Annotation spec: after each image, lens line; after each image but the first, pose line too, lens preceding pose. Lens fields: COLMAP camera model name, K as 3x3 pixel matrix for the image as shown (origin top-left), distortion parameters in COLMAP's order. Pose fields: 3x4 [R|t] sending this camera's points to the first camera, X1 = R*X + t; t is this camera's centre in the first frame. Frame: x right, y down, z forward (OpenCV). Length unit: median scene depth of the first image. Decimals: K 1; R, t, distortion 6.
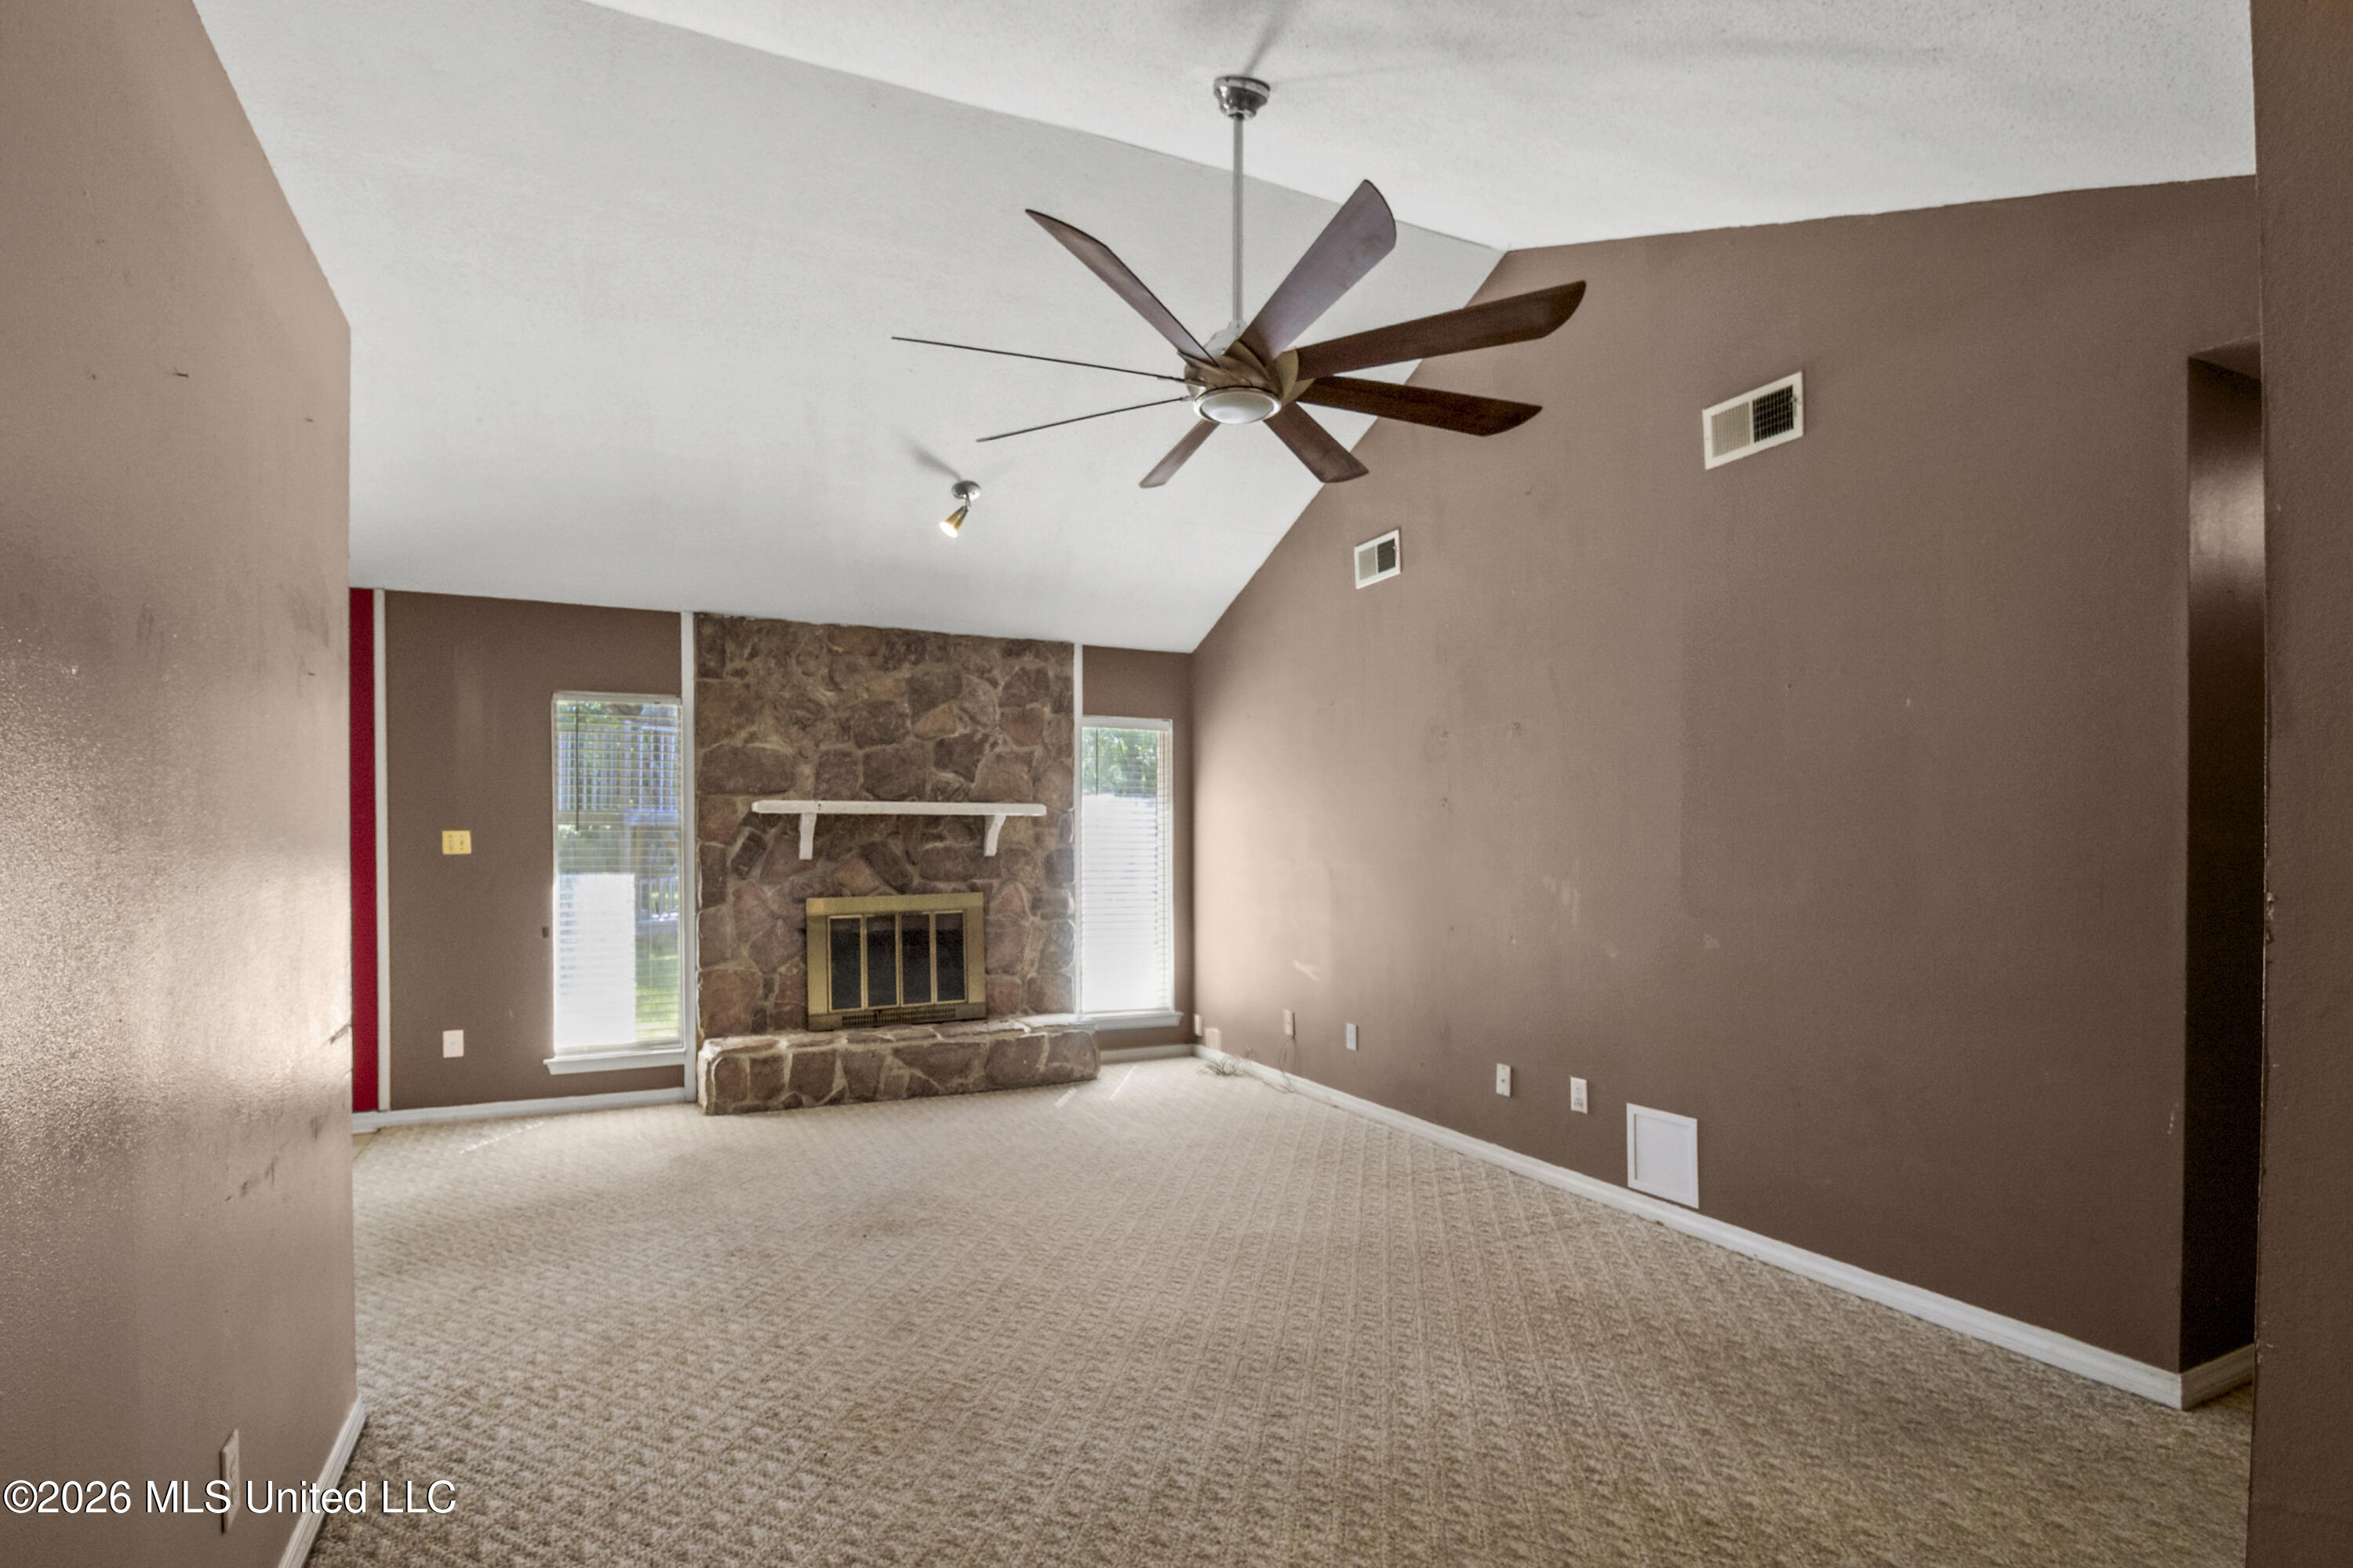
lens RADIAL K [[1136.9, 0, 1208.9], [0, 1136.9, 850.1], [0, 0, 1]] dist [0.002327, -0.016634]
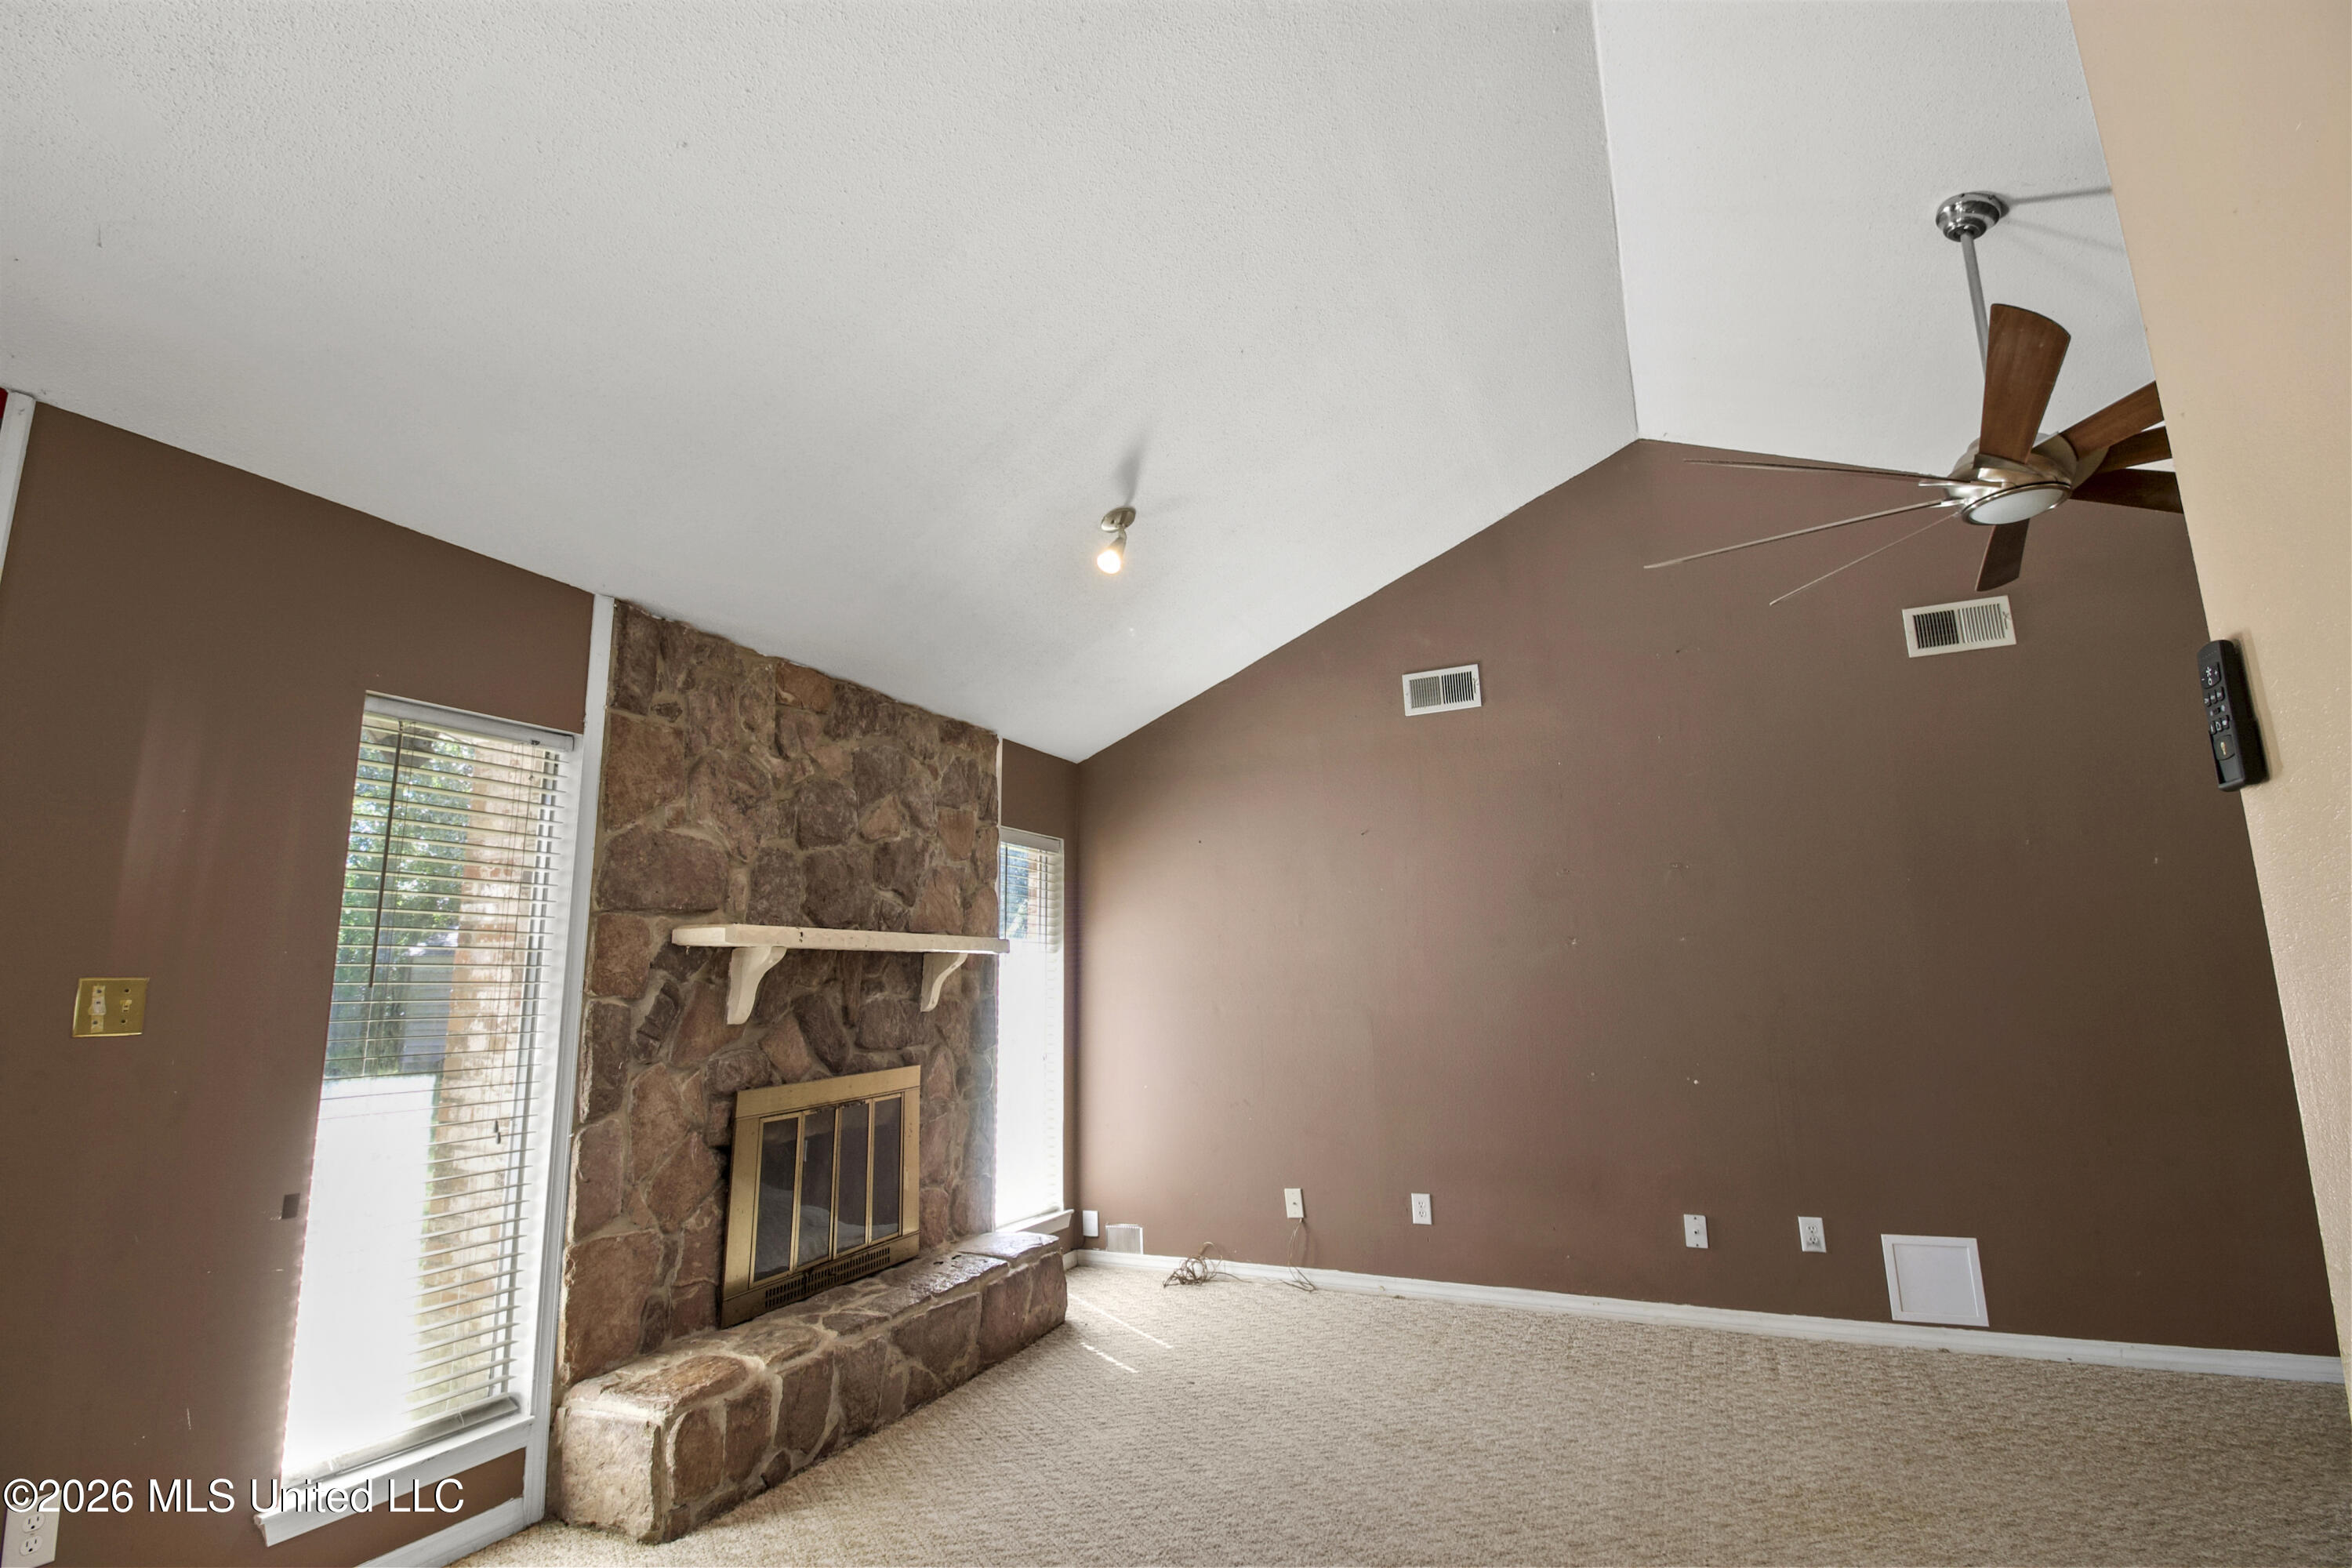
lens RADIAL K [[1075.7, 0, 1176.0], [0, 1075.7, 784.0], [0, 0, 1]] dist [0.000605, -0.013945]
pose [[0.791978, 0.100286, 0.602257, -0.528150], [0.018775, 0.981951, -0.188200, -0.005511], [-0.610261, 0.160357, 0.775801, 0.394174]]
